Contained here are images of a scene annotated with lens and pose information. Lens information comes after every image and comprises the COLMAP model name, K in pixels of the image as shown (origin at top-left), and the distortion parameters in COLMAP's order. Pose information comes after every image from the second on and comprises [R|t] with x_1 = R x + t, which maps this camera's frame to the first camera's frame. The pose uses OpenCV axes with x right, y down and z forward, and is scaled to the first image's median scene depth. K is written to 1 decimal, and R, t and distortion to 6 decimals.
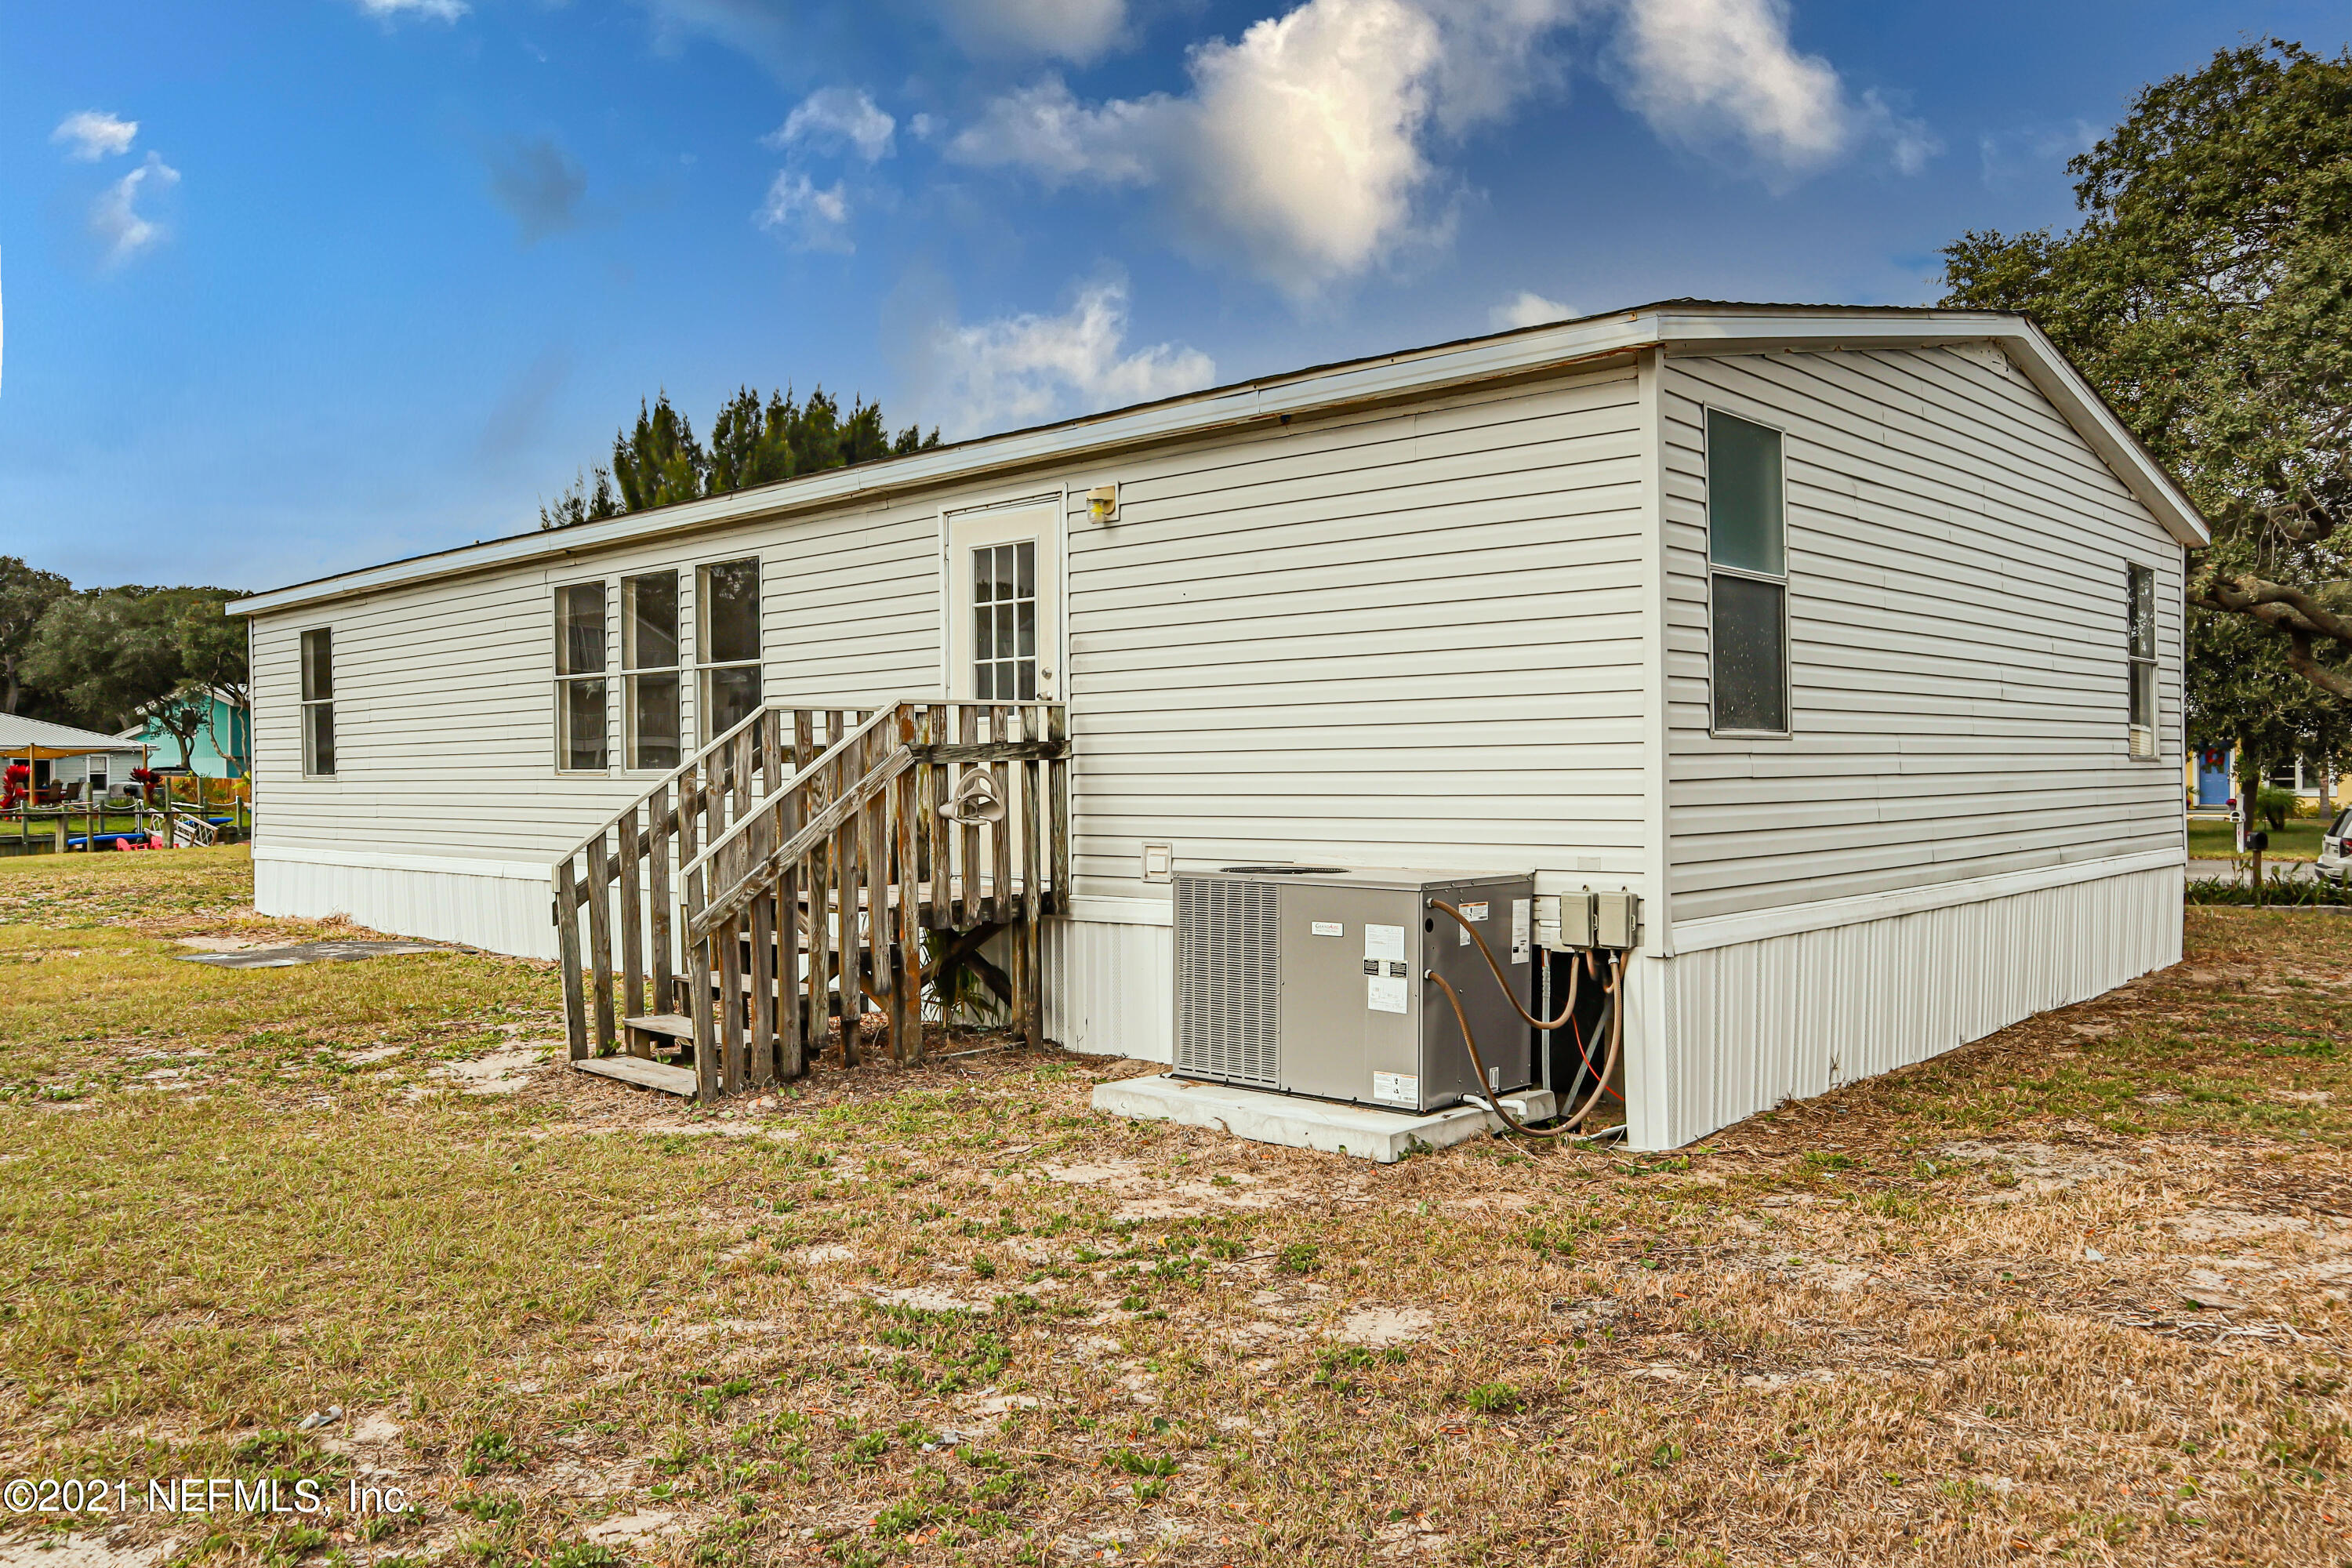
lens RADIAL K [[1786.9, 0, 1174.3], [0, 1786.9, 822.5], [0, 0, 1]] dist [-0.068374, 0.002784]
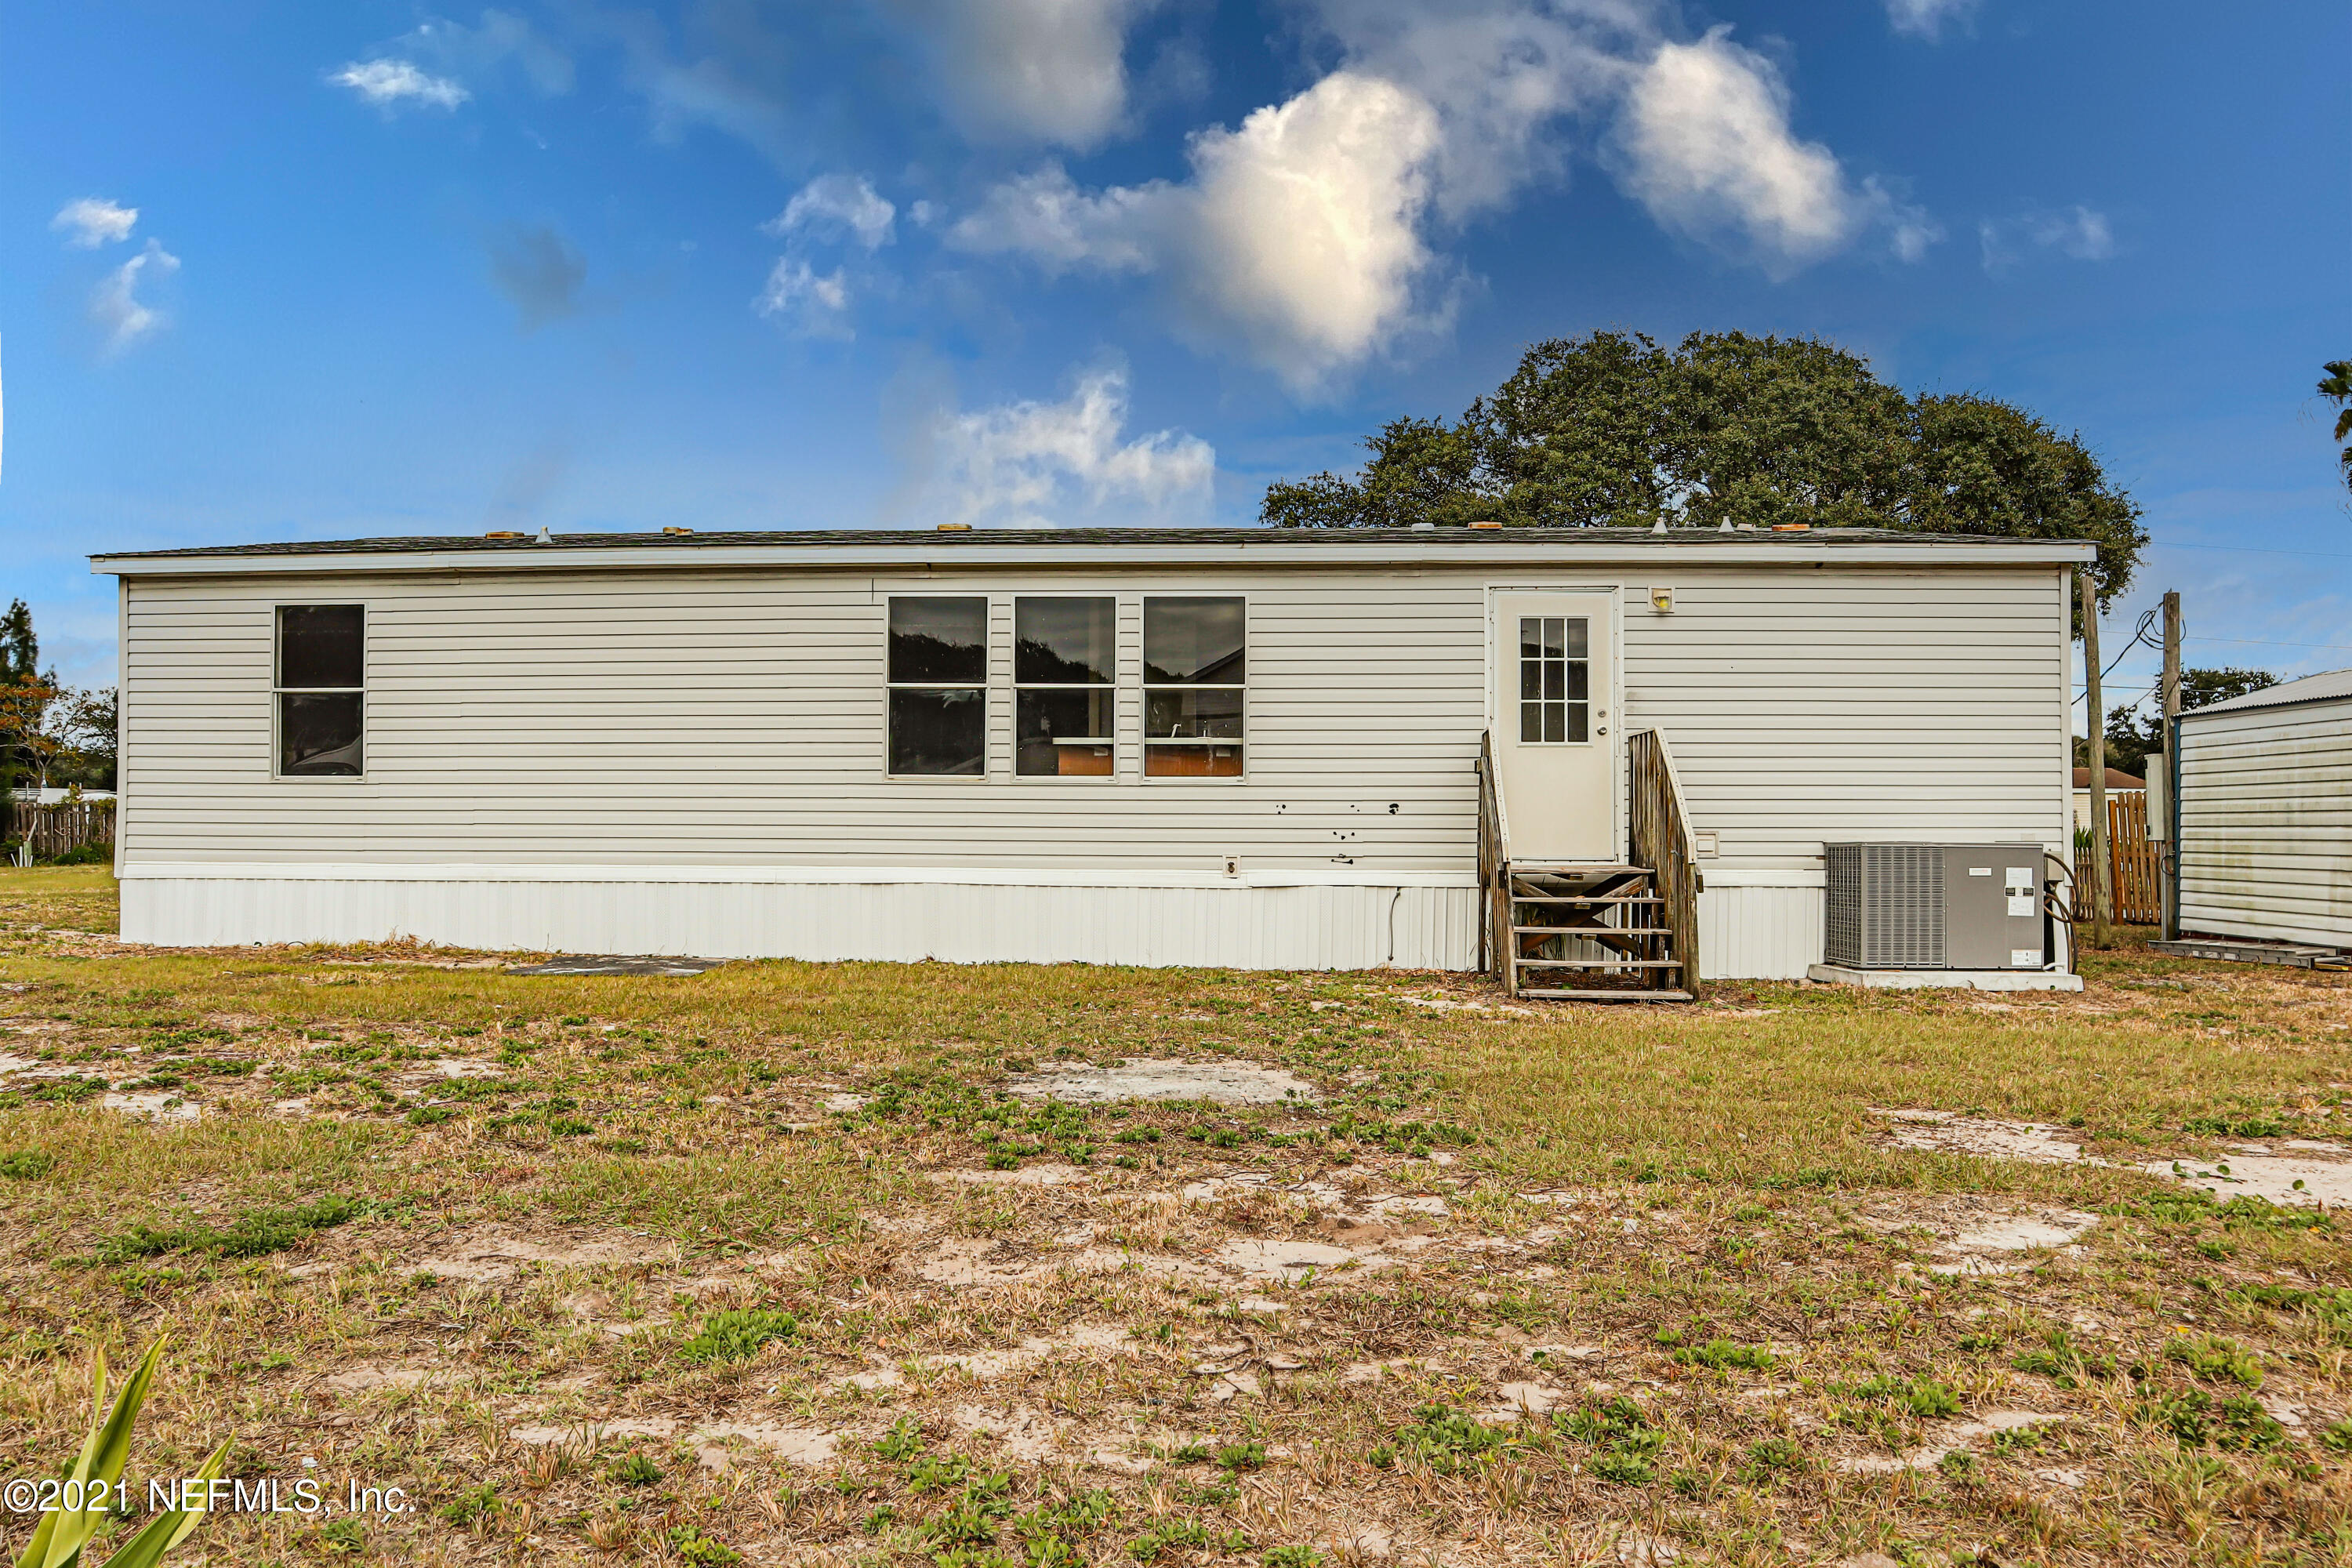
lens RADIAL K [[1786.9, 0, 1174.3], [0, 1786.9, 822.5], [0, 0, 1]] dist [-0.068374, 0.002784]
pose [[0.759437, 0.010442, 0.650496, -1.193729], [0.009440, 0.999589, -0.027067, 0.036765], [-0.650512, 0.026696, 0.759027, 0.146414]]
